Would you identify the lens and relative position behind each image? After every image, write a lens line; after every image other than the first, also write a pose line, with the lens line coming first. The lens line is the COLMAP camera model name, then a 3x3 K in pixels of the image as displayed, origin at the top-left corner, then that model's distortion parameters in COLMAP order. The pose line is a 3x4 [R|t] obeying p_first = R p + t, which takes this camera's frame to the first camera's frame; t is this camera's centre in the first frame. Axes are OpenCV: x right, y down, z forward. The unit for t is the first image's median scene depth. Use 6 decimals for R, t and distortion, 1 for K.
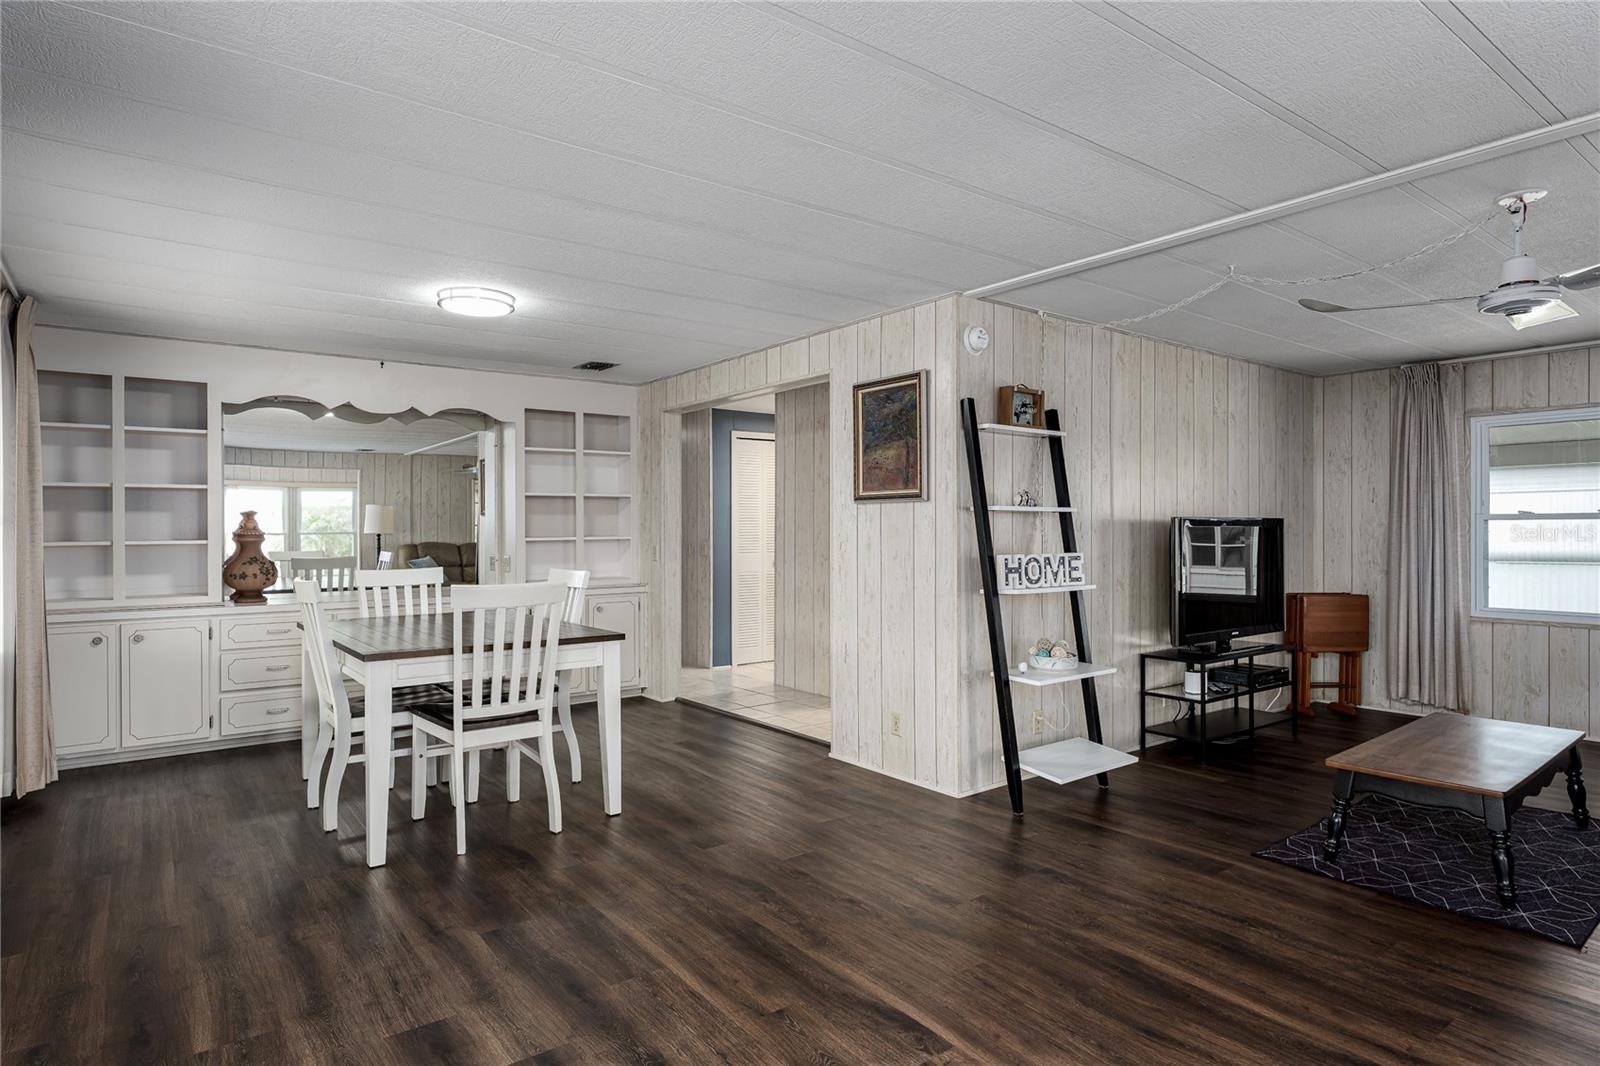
lens RADIAL K [[887.9, 0, 782.2], [0, 887.9, 529.5], [0, 0, 1]] dist [-0.001463, -0.000697]
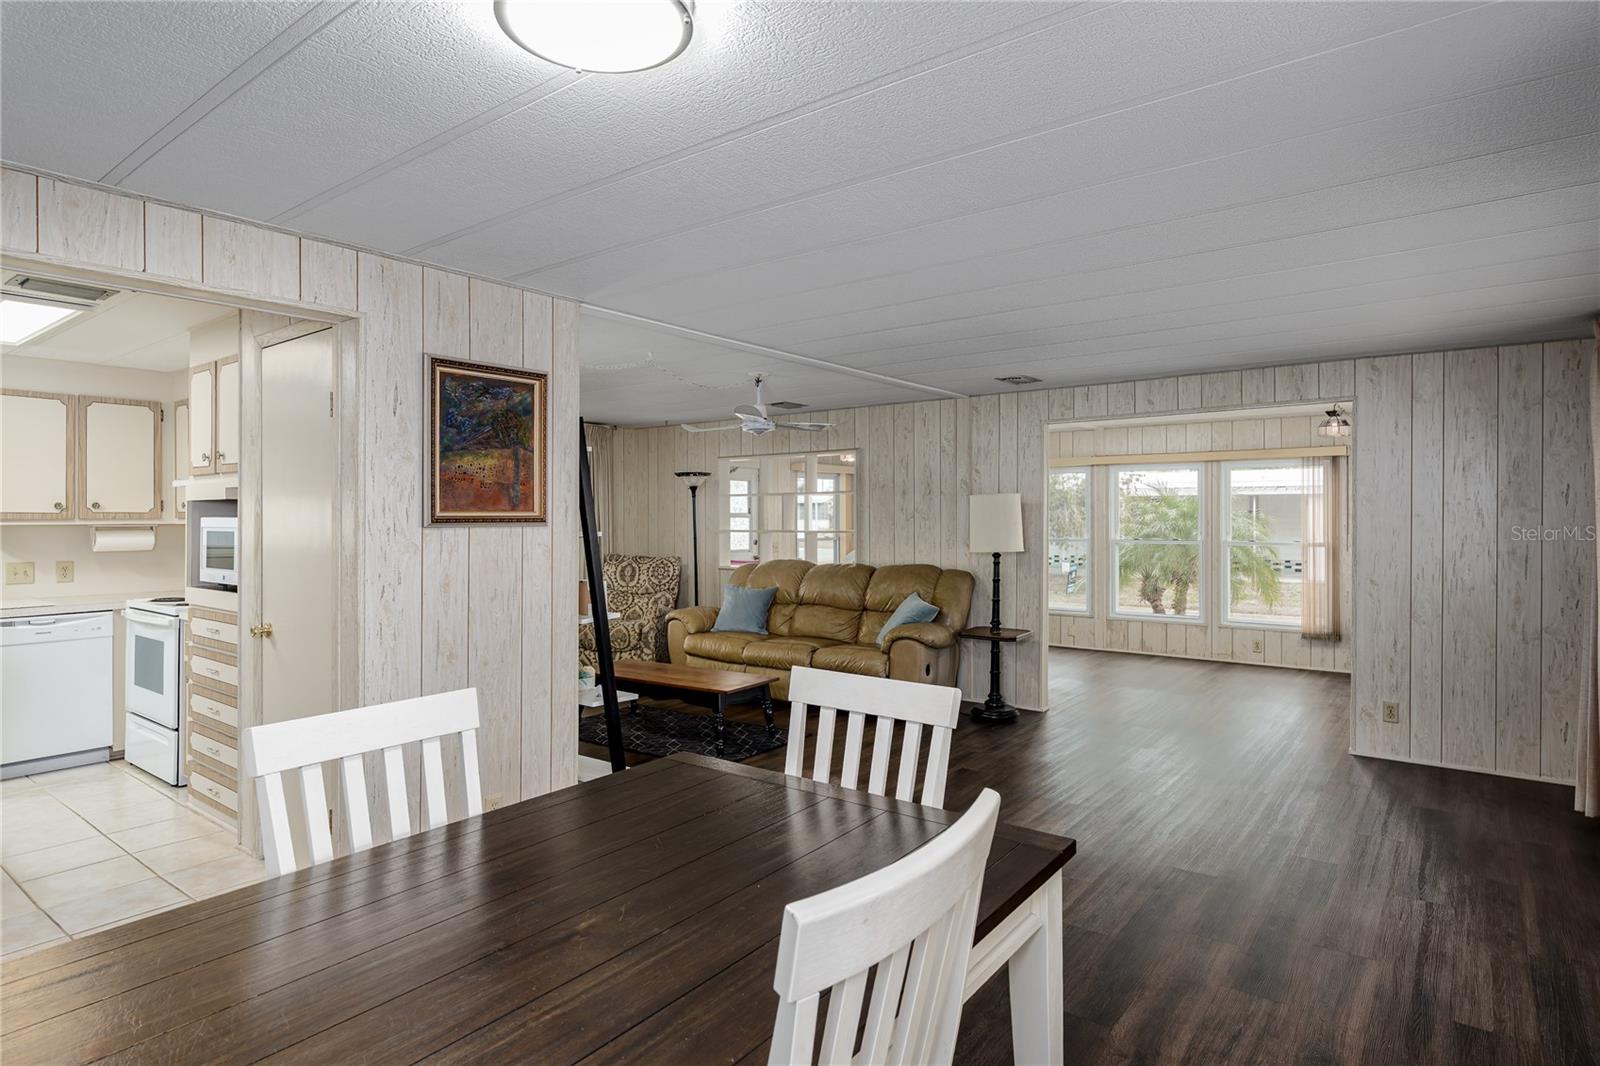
lens RADIAL K [[863.7, 0, 797.6], [0, 863.7, 520.6], [0, 0, 1]] dist [-0.003743, -0.000953]
pose [[-0.277855, -0.001065, 0.960622, -0.688809], [0.003356, 0.999992, 0.002080, -0.037665], [-0.960617, 0.003802, -0.277850, 0.977597]]
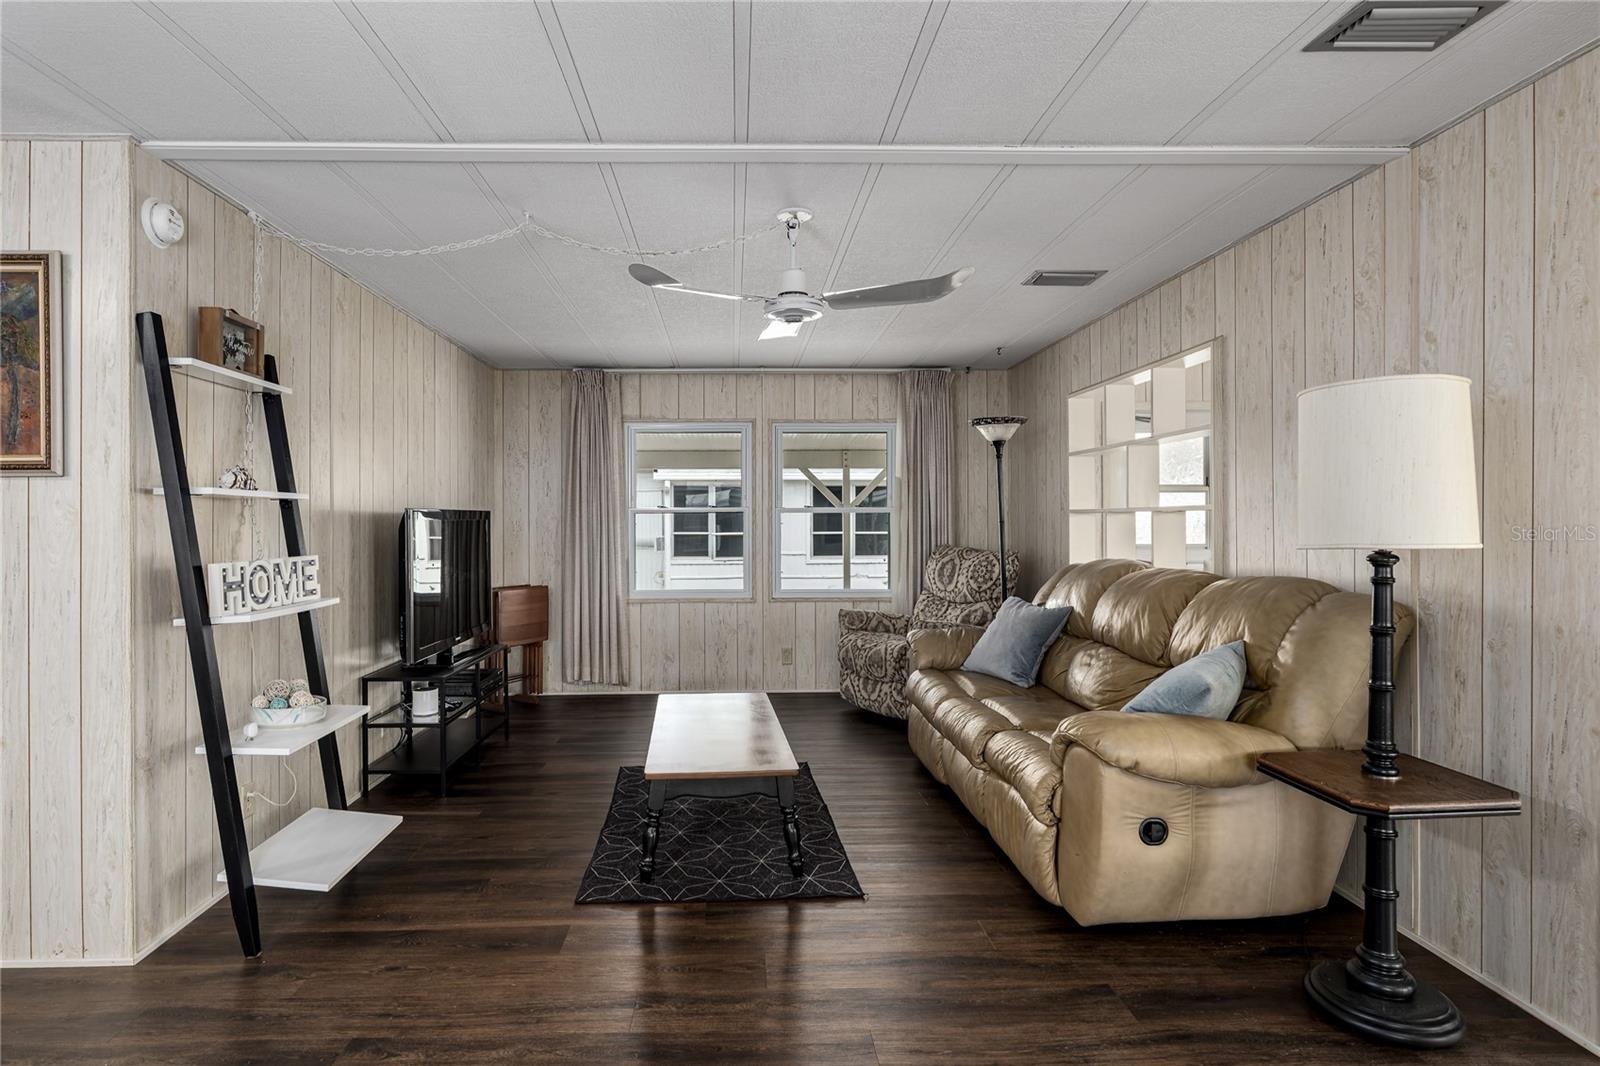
lens RADIAL K [[871.2, 0, 759.9], [0, 871.2, 517.7], [0, 0, 1]] dist [-0.004811, -0.000913]
pose [[0.570711, 0.000545, 0.821151, -0.043842], [0.004745, 0.999981, -0.003962, -0.000314], [-0.821138, 0.006158, 0.570697, 0.288380]]
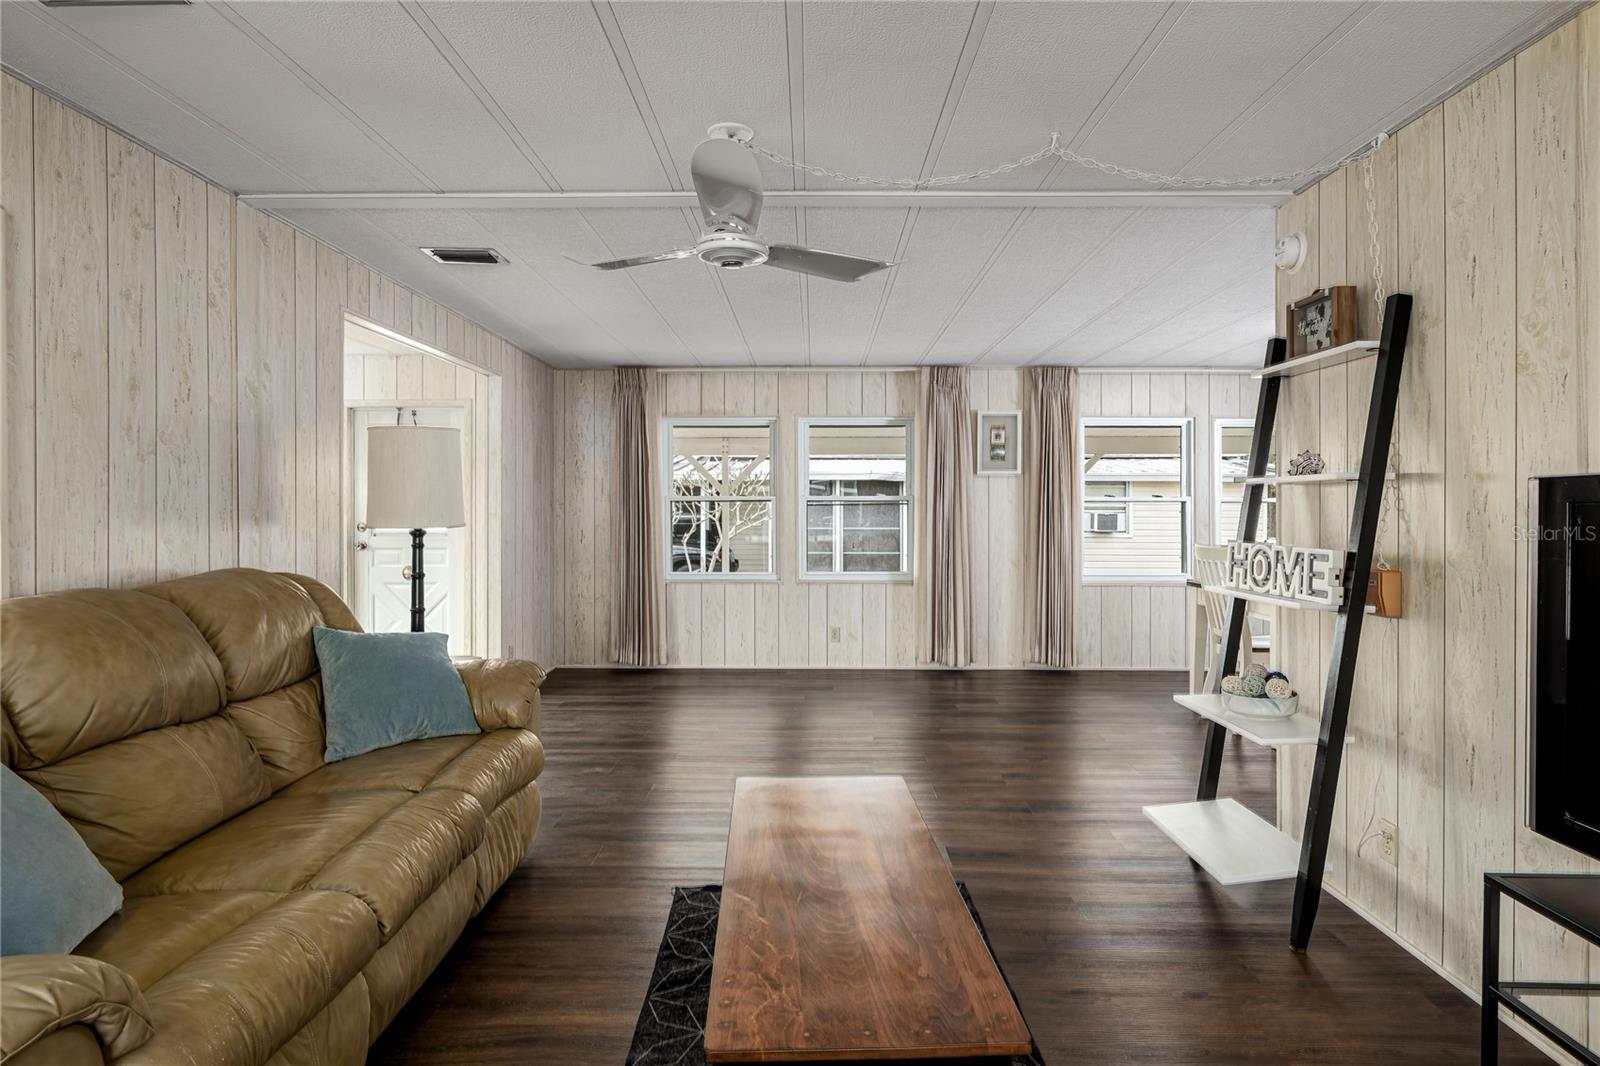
lens RADIAL K [[863.7, 0, 797.6], [0, 863.7, 520.6], [0, 0, 1]] dist [-0.003743, -0.000953]
pose [[-0.606647, 0.011428, -0.794889, 0.999634], [-0.001182, 0.999883, 0.015277, -0.001138], [0.794971, 0.010208, -0.606562, 1.065408]]
